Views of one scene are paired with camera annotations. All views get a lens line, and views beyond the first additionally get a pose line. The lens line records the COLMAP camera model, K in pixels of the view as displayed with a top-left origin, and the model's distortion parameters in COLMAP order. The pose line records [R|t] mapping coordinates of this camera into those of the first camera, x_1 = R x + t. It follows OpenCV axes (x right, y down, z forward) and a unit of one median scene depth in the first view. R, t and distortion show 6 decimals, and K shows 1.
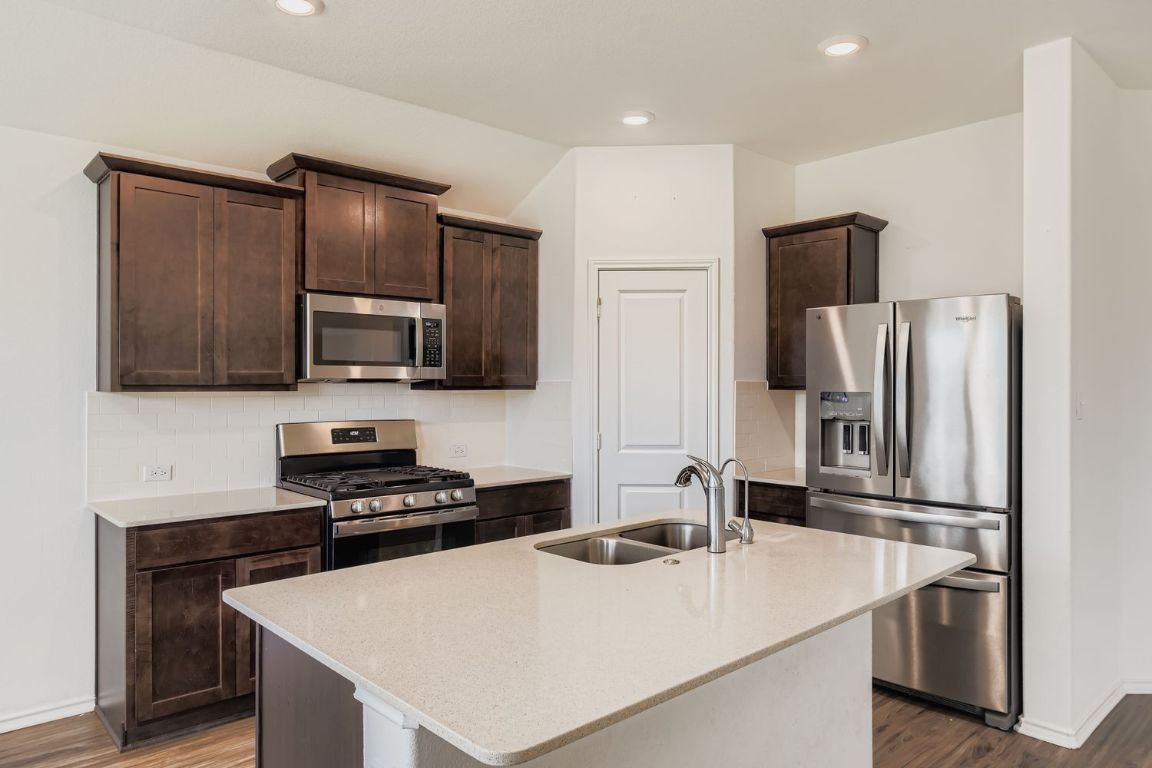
lens RADIAL K [[759.2, 0, 576.0], [0, 759.2, 384.0], [0, 0, 1]] dist [-0.004349, -0.001188]
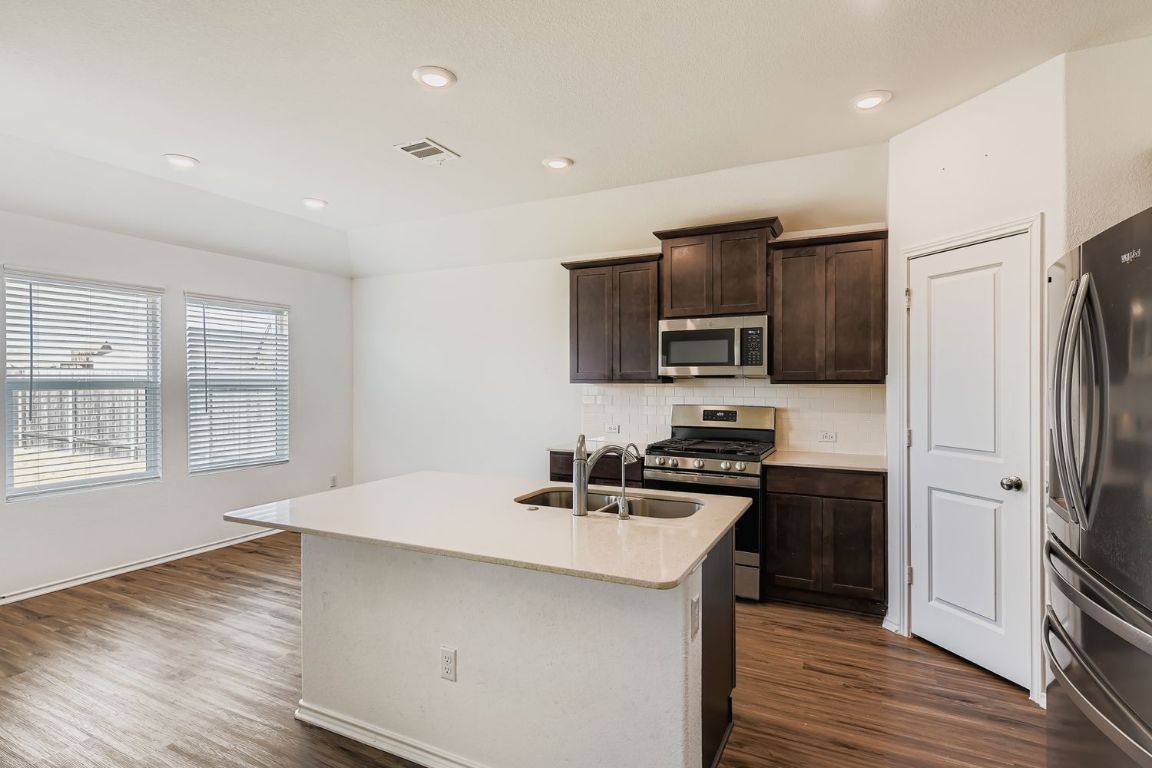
lens RADIAL K [[578.3, 0, 597.5], [0, 578.3, 384.2], [0, 0, 1]] dist [0.005282, 0.000592]
pose [[0.358601, 0.004297, -0.933481, 0.613566], [-0.000018, 0.999989, 0.004597, 0.004437], [0.933491, -0.001631, 0.358597, 0.400529]]
